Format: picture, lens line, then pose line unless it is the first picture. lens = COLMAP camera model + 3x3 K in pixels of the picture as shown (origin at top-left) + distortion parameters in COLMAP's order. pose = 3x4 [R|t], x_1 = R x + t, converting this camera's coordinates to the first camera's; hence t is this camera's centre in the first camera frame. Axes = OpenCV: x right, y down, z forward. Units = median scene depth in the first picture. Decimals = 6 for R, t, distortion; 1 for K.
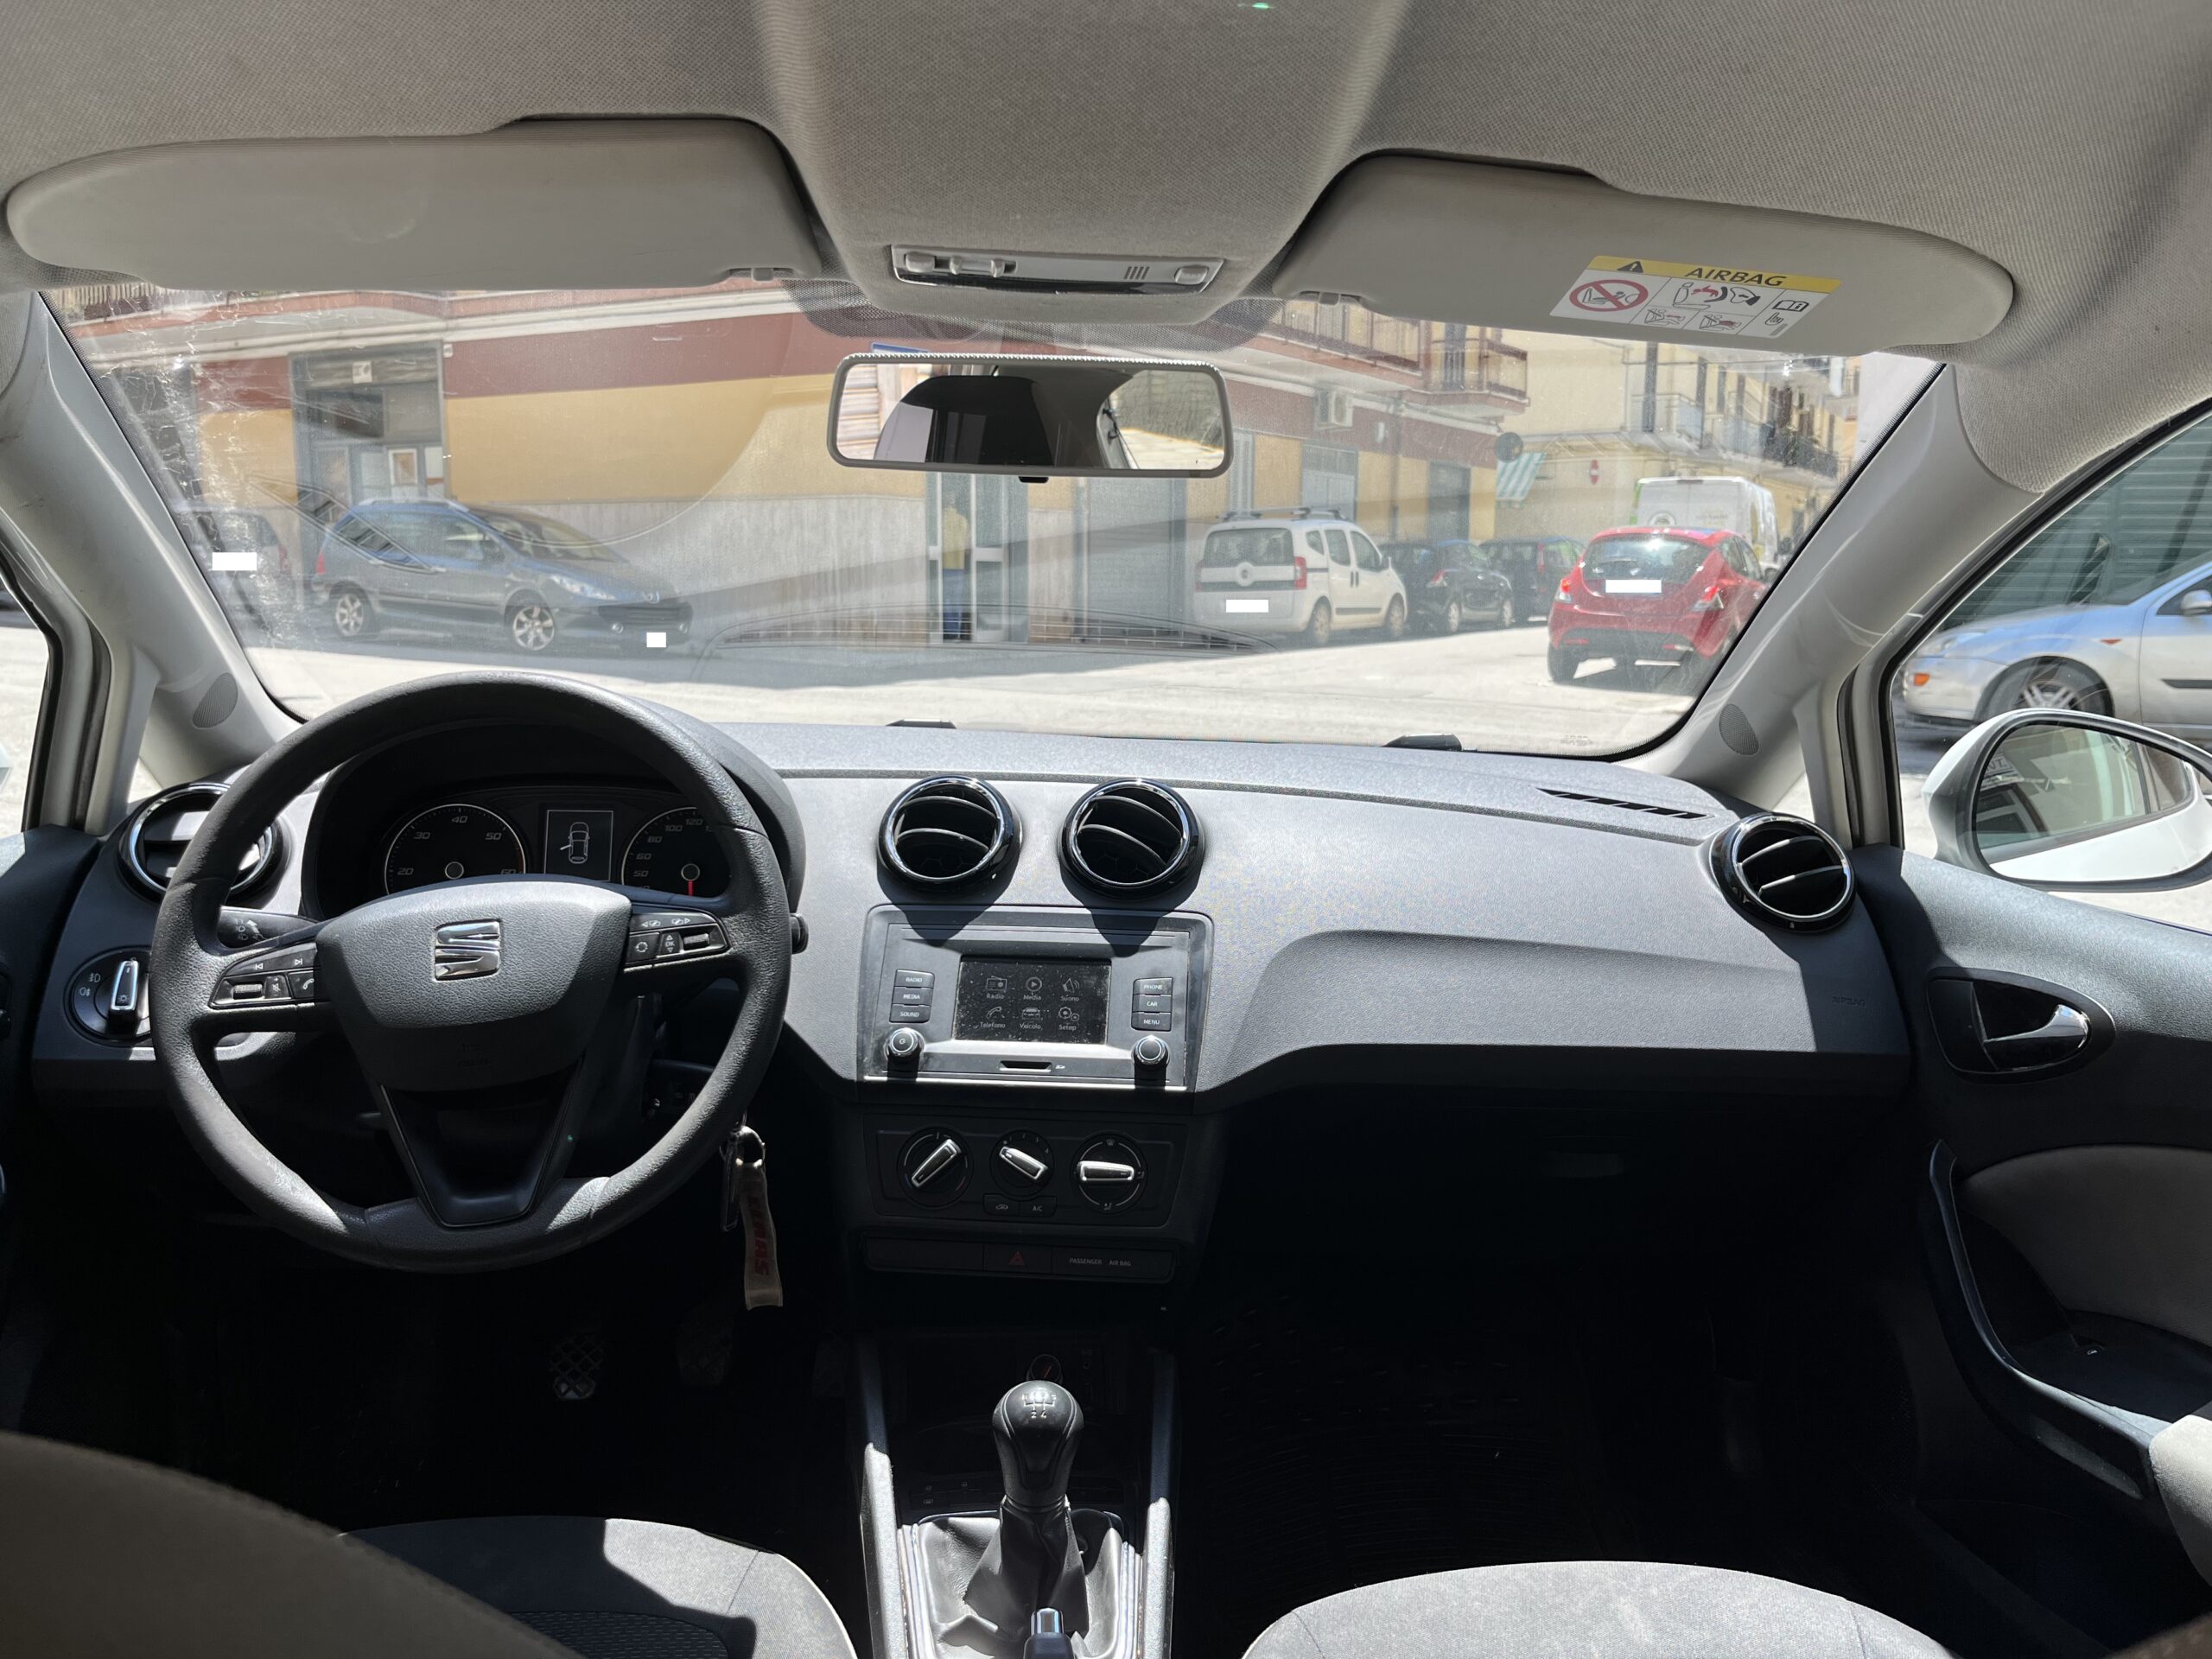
lens RADIAL K [[1685.2, 0, 1120.7], [0, 1685.2, 839.4], [0, 0, 1]] dist [0.065706, -0.095919]
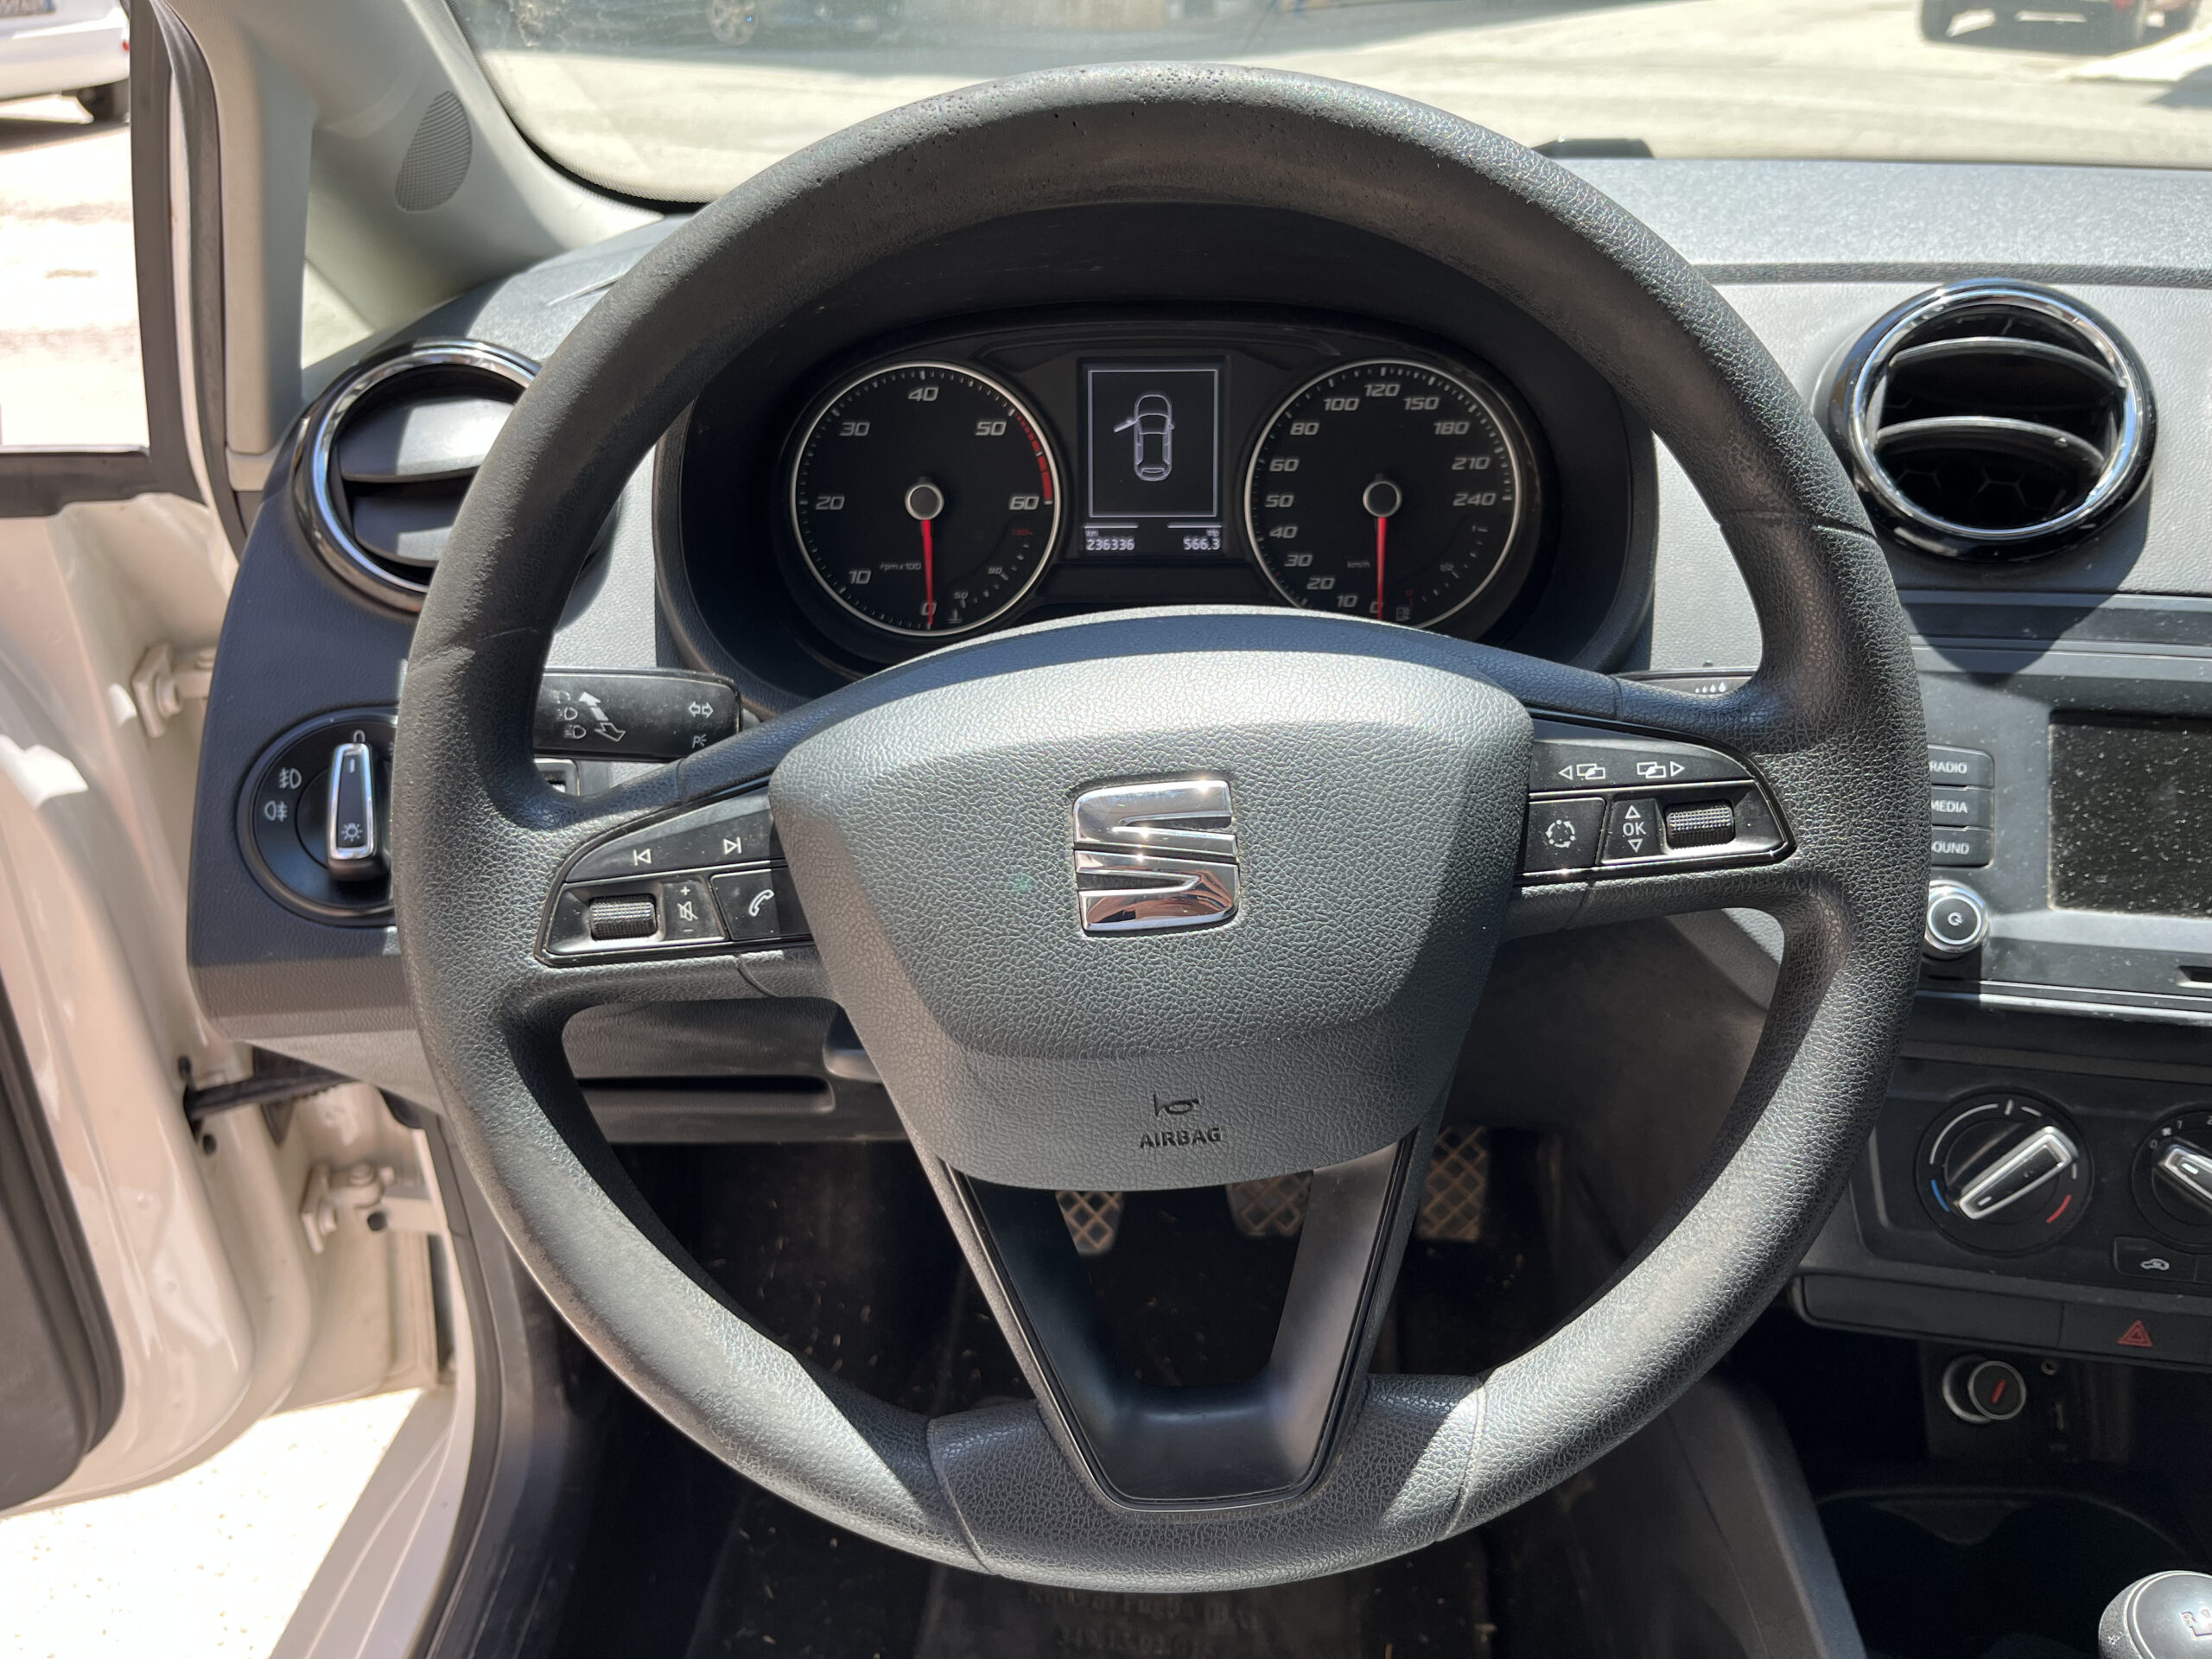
lens RADIAL K [[1685.2, 0, 1124.2], [0, 1685.2, 822.2], [0, 0, 1]] dist [0.065706, -0.095919]
pose [[0.992417, 0.020178, -0.121247, -0.289654], [0.019800, 0.947306, 0.319718, -0.054991], [0.121309, -0.319695, 0.939723, 0.536883]]
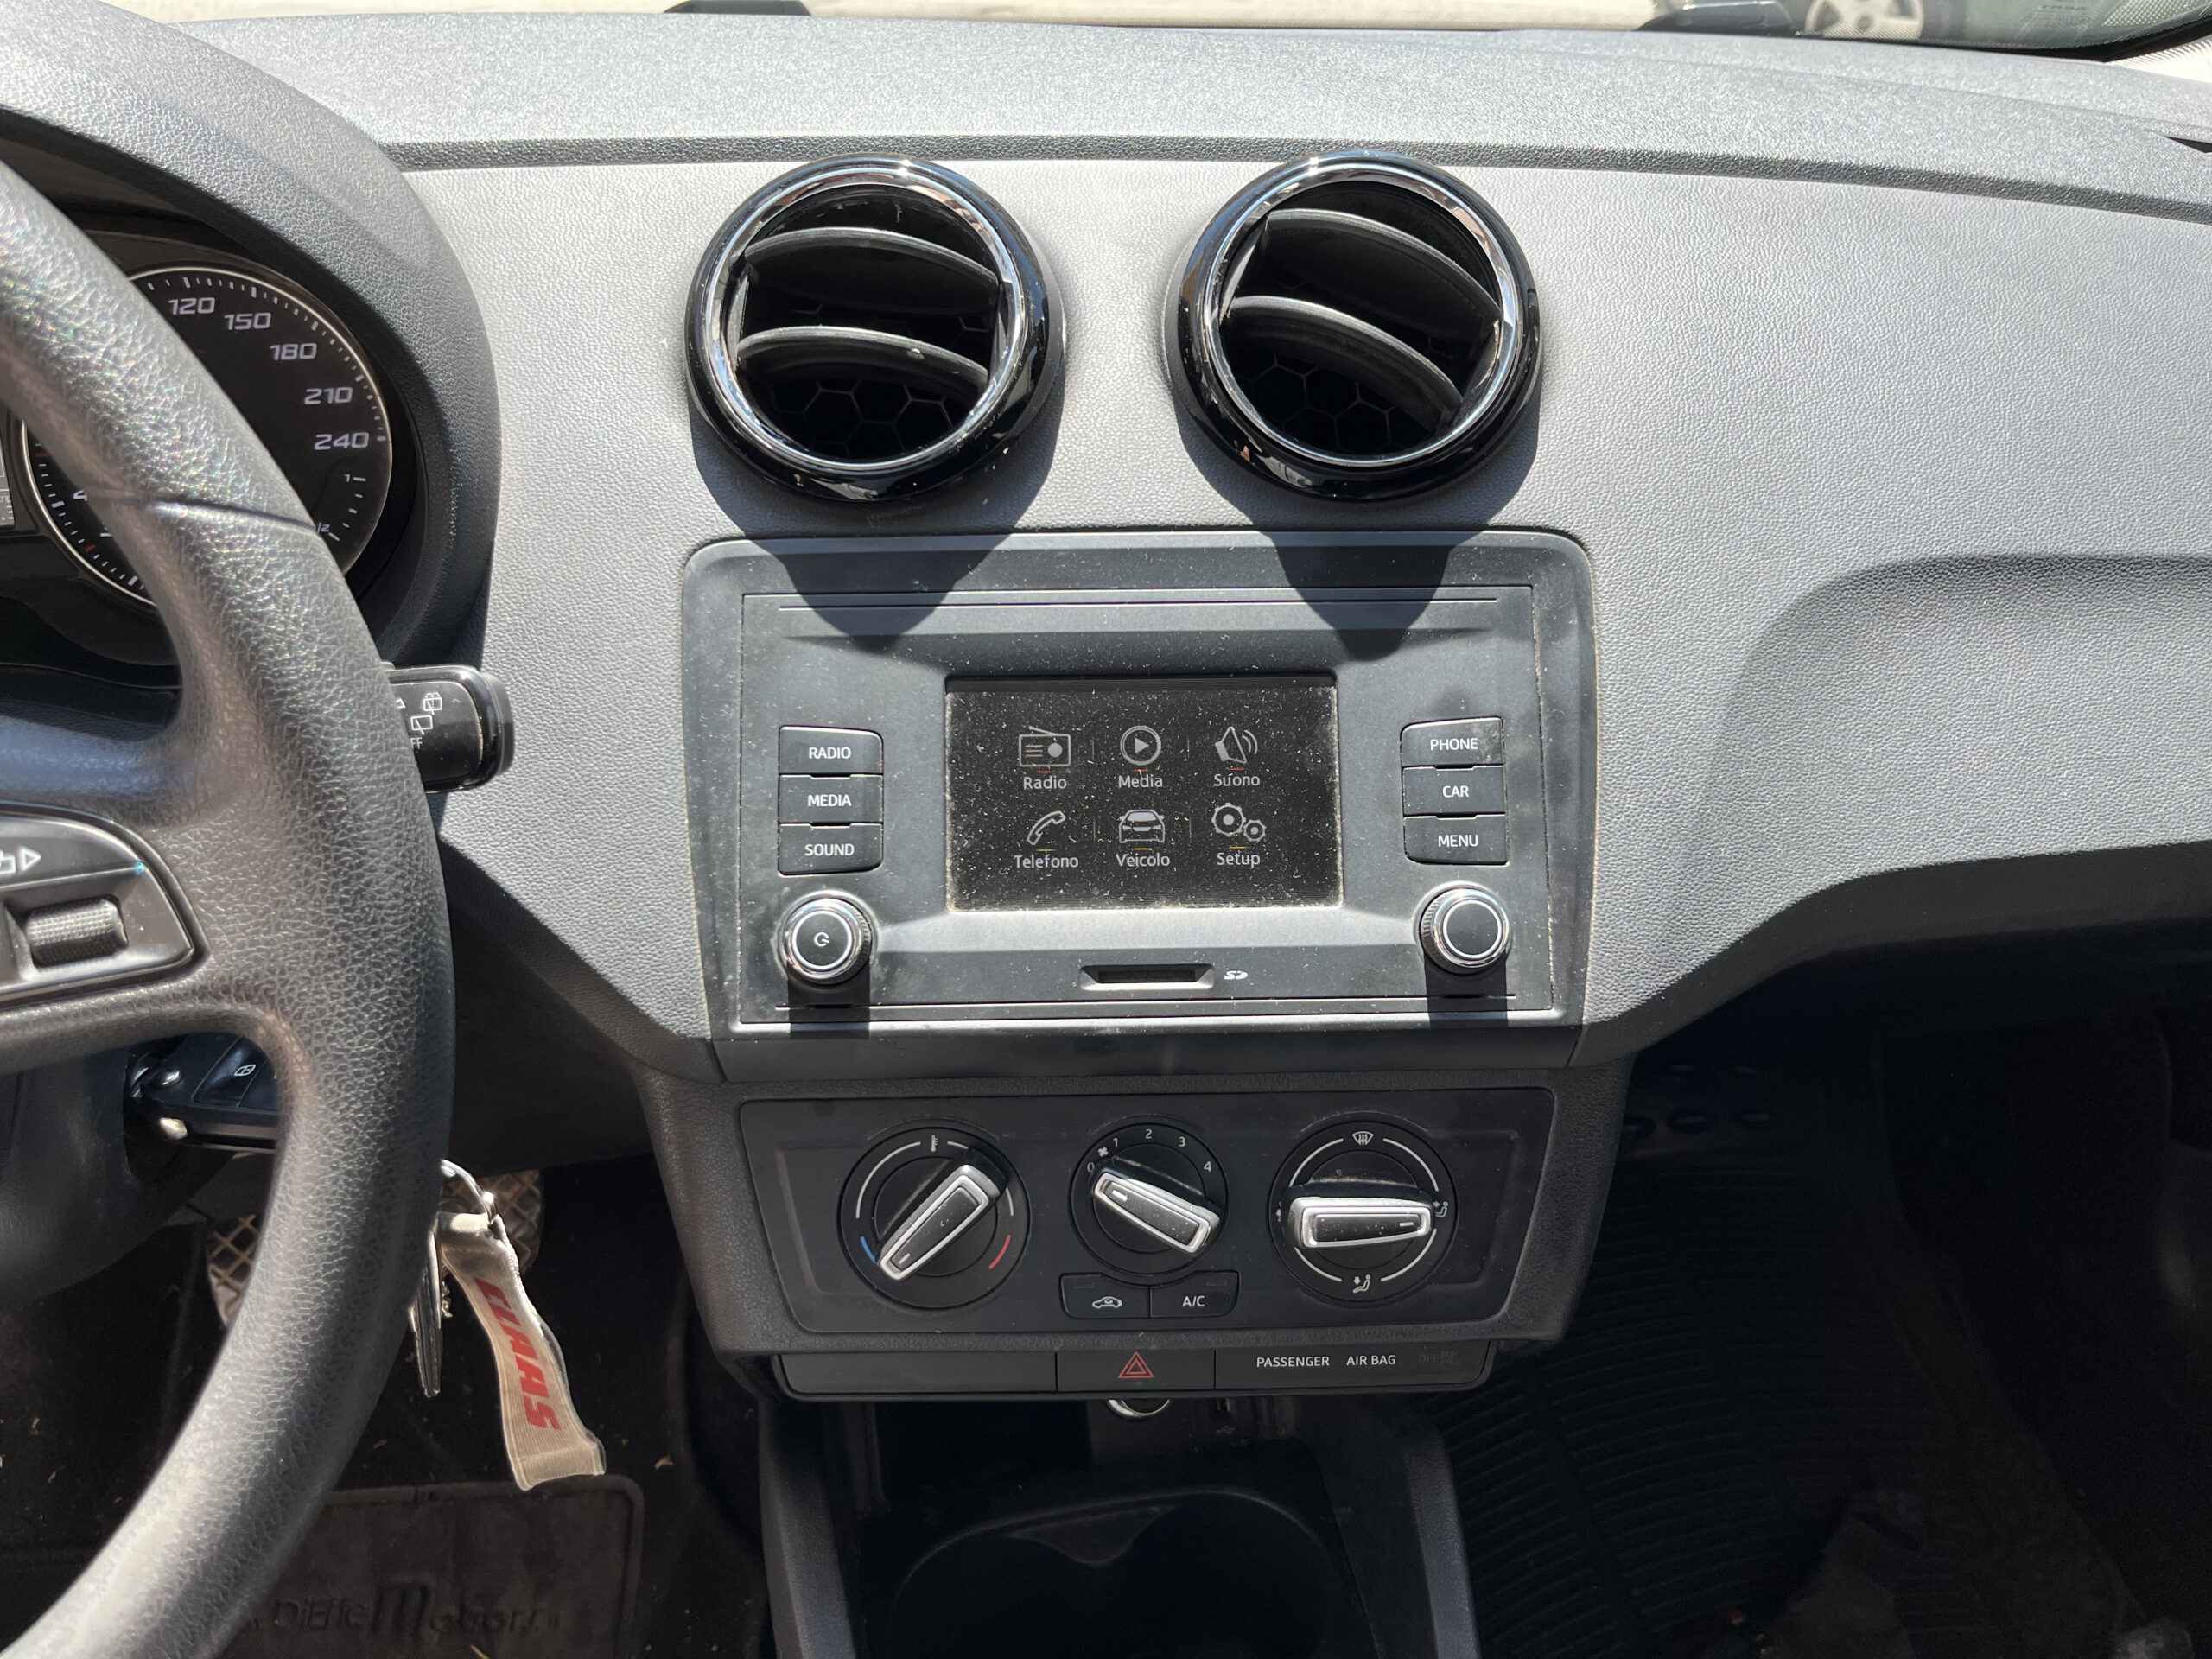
lens RADIAL K [[1685.2, 0, 1088.4], [0, 1685.2, 830.3], [0, 0, 1]] dist [0.065706, -0.095919]
pose [[0.995657, -0.063895, 0.067716, -0.091603], [0.033410, 0.924093, 0.380705, -0.044742], [-0.086900, -0.376789, 0.922214, 0.637991]]
